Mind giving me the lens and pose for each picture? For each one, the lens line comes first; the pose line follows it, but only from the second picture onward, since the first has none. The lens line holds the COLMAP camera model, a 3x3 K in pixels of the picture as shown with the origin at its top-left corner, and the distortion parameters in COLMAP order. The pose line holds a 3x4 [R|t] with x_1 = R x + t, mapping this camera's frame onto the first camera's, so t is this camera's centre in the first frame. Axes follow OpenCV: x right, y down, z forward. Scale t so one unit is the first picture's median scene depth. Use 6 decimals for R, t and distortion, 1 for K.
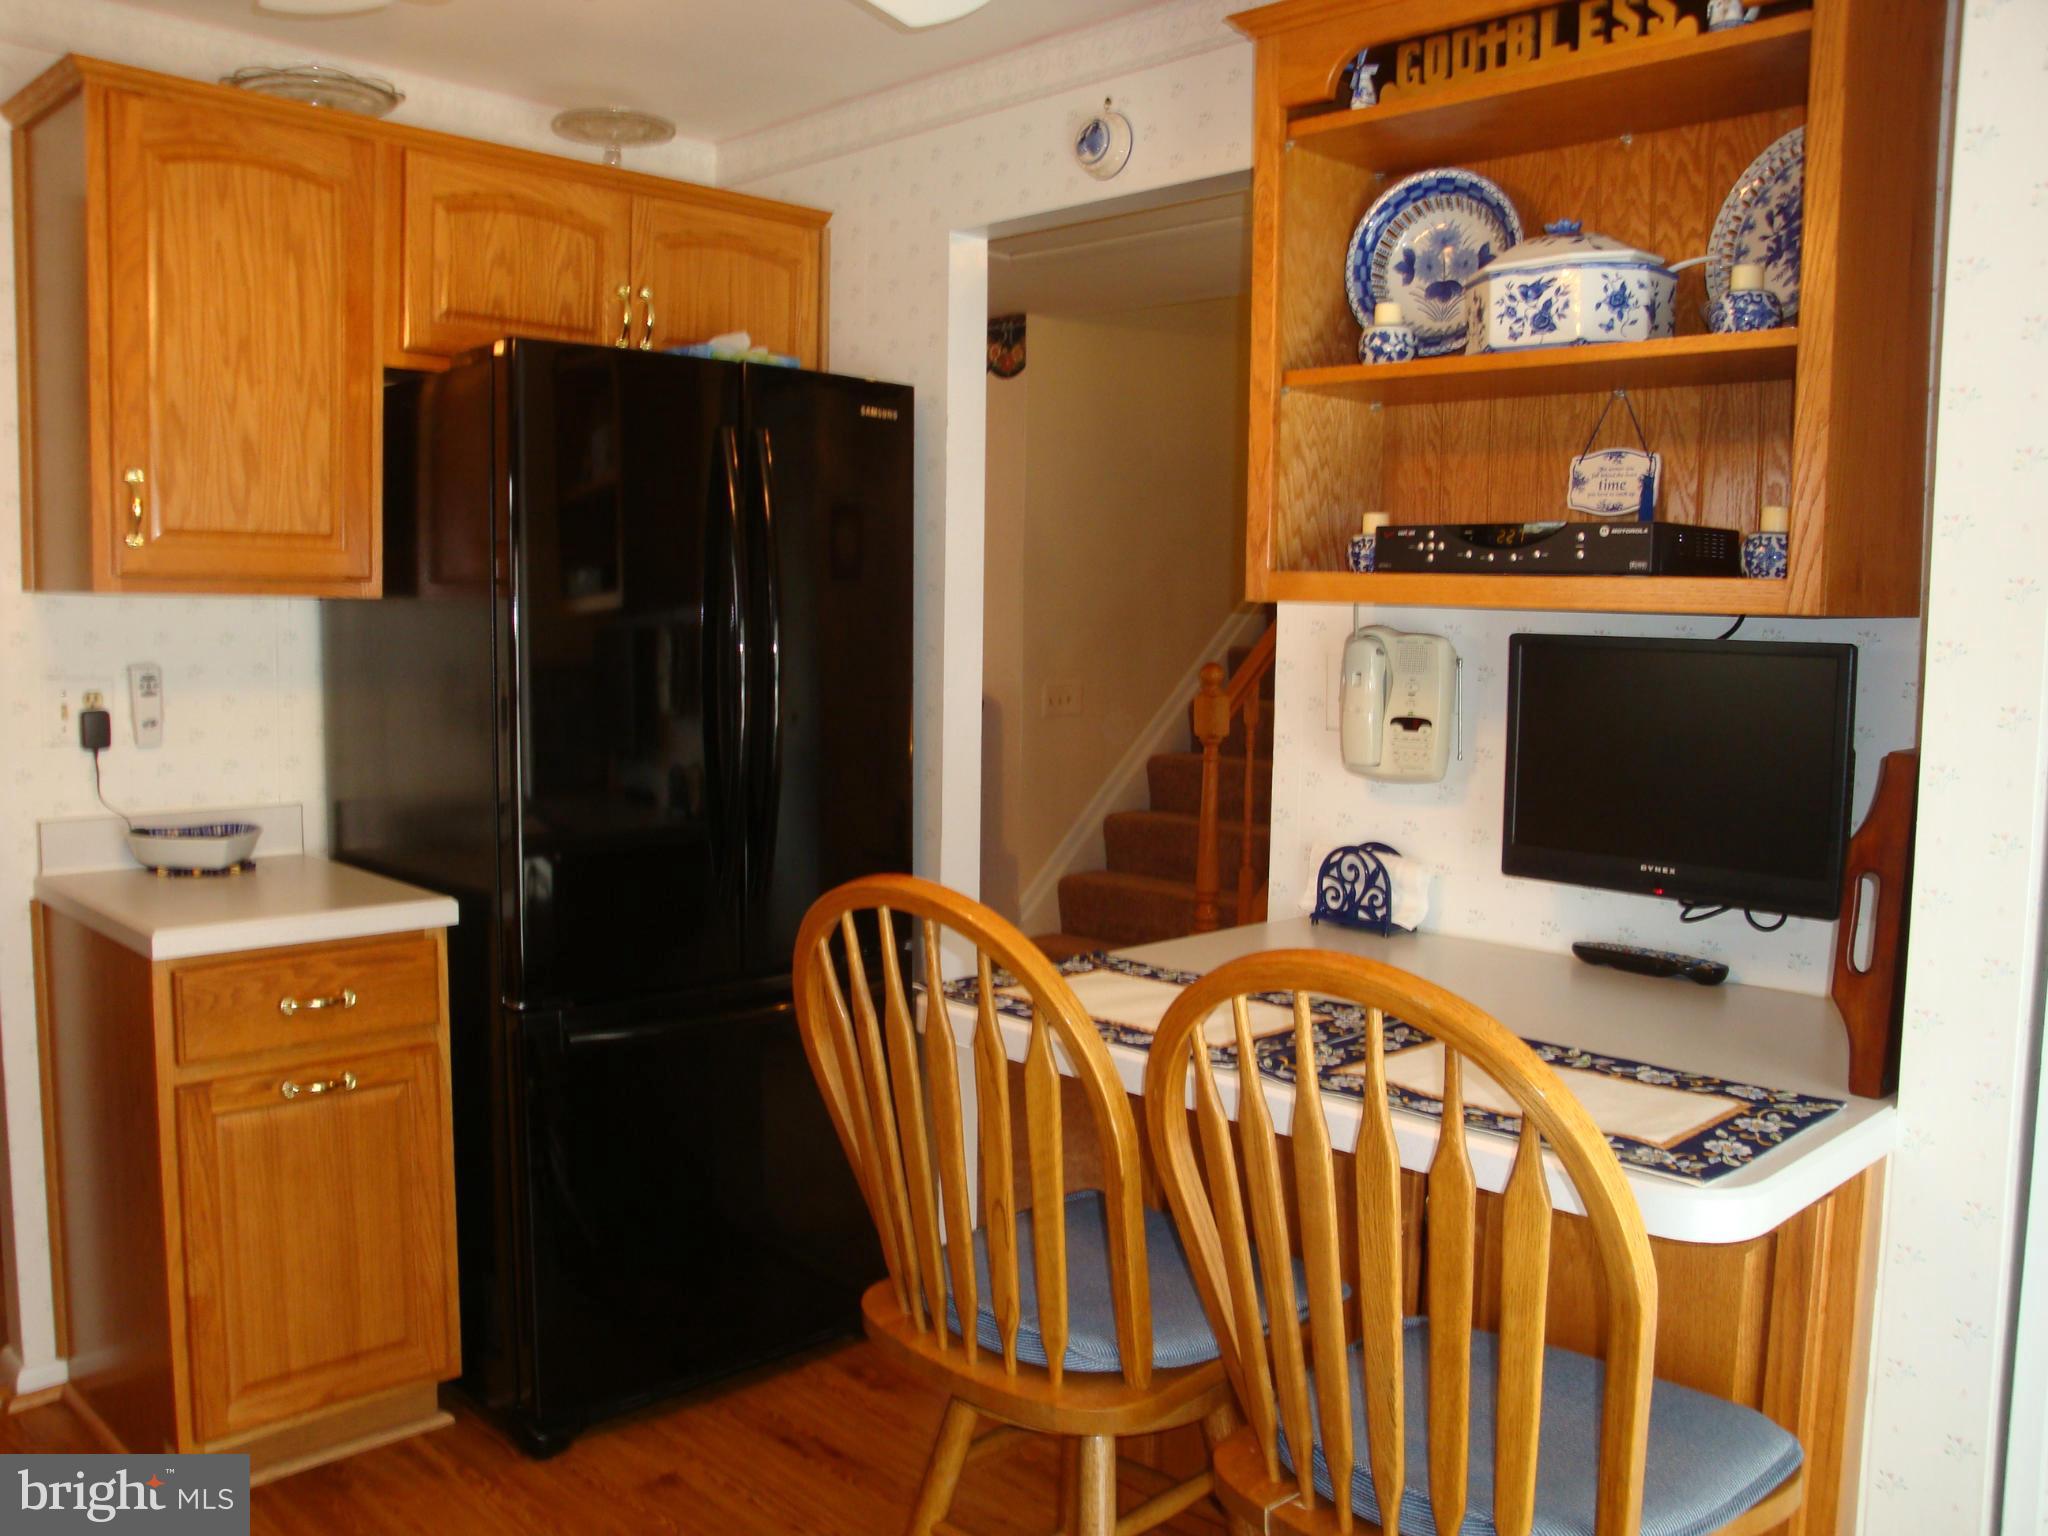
lens RADIAL K [[1725.3, 0, 1024.0], [0, 1725.3, 768.0], [0, 0, 1]] dist [-0.052997, 0.012403]
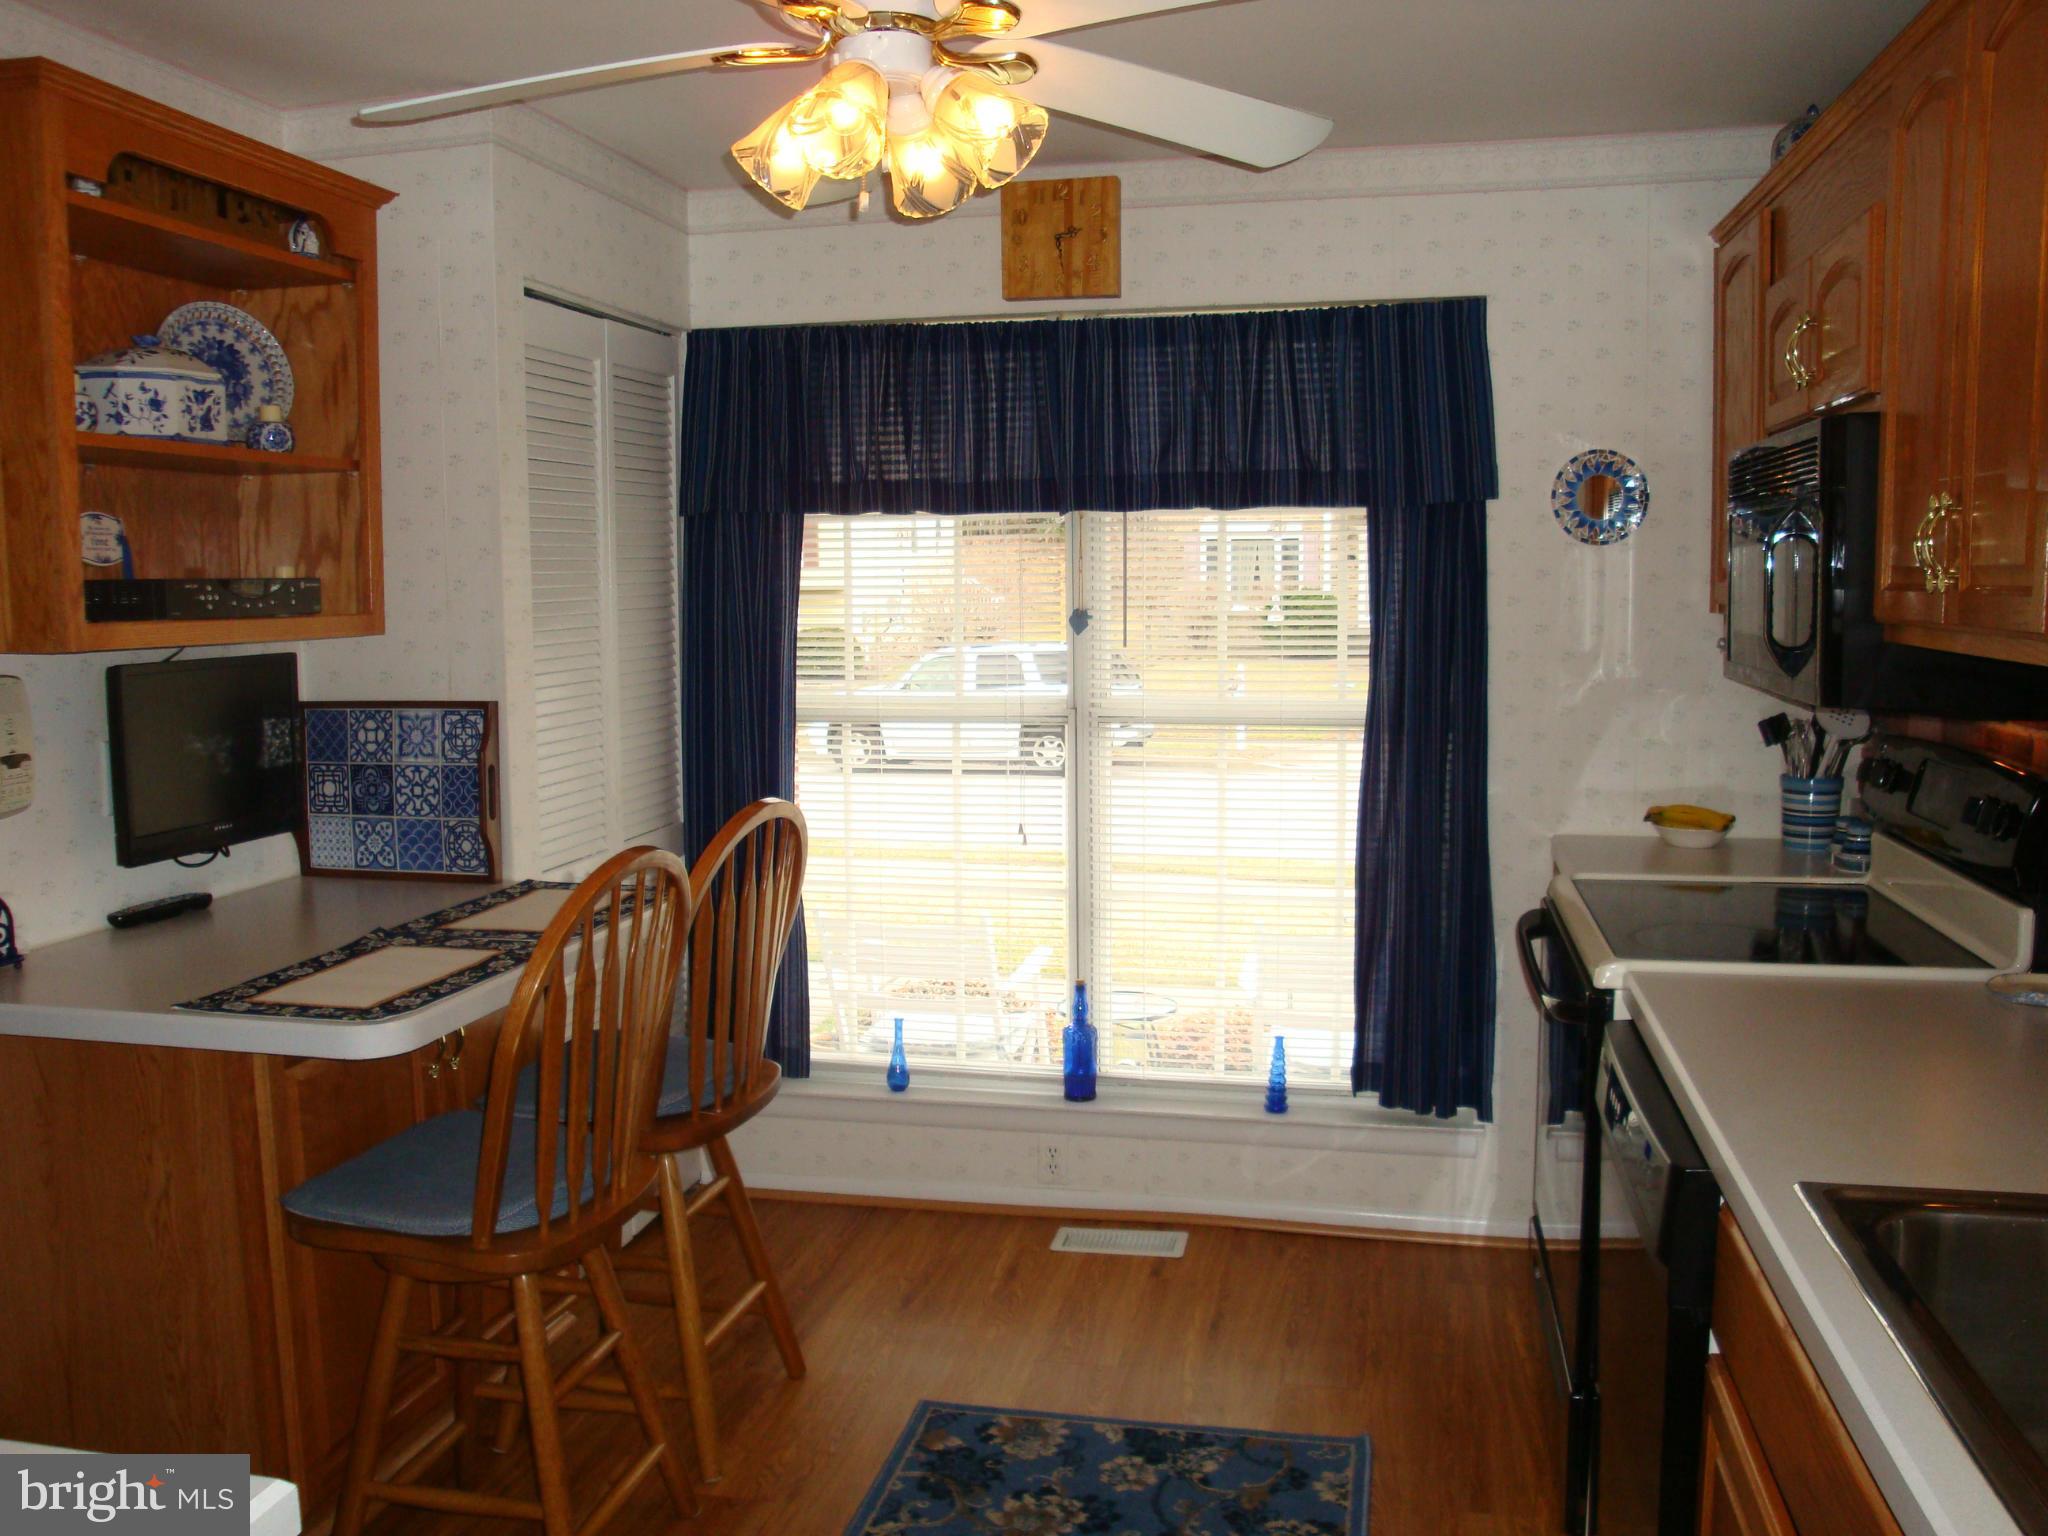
lens RADIAL K [[1725.3, 0, 1024.0], [0, 1725.3, 768.0], [0, 0, 1]] dist [-0.052997, 0.012403]
pose [[-0.551052, -0.110606, 0.827108, -1.126787], [0.072956, 0.980996, 0.179791, -0.189098], [-0.831276, 0.159417, -0.532510, 1.205133]]
